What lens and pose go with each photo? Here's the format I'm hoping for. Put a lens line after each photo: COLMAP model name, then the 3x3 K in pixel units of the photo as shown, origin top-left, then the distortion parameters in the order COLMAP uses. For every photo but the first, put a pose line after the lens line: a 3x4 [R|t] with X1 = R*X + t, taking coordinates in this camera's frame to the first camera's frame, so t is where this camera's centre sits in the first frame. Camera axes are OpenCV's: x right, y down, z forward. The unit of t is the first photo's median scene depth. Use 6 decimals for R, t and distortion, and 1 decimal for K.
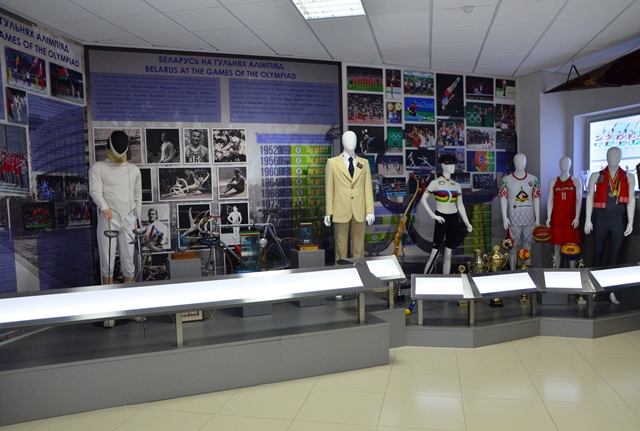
lens RADIAL K [[518.2, 0, 320.0], [0, 518.2, 215.5], [0, 0, 1]] dist [-0.053678, 0.003453]
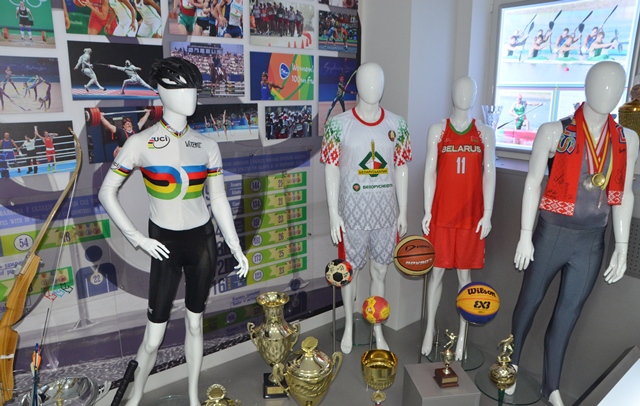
lens RADIAL K [[495.0, 0, 322.2], [0, 495.0, 188.5], [0, 0, 1]] dist [-0.106912, 0.004451]
pose [[0.949304, -0.032210, 0.312706, 0.237213], [-0.014072, 0.989386, 0.144631, -0.081858], [-0.314045, -0.141700, 0.938774, 0.661890]]
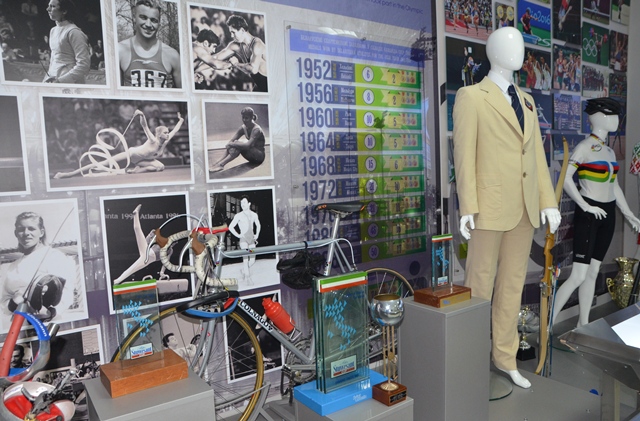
lens RADIAL K [[479.3, 0, 320.0], [0, 479.3, 210.5], [0, 0, 1]] dist [-0.133857, 0.133051]
pose [[0.973155, -0.028996, 0.228315, -0.180342], [0.021725, 0.999176, 0.034295, -0.018608], [-0.229121, -0.028414, 0.972983, 0.572973]]
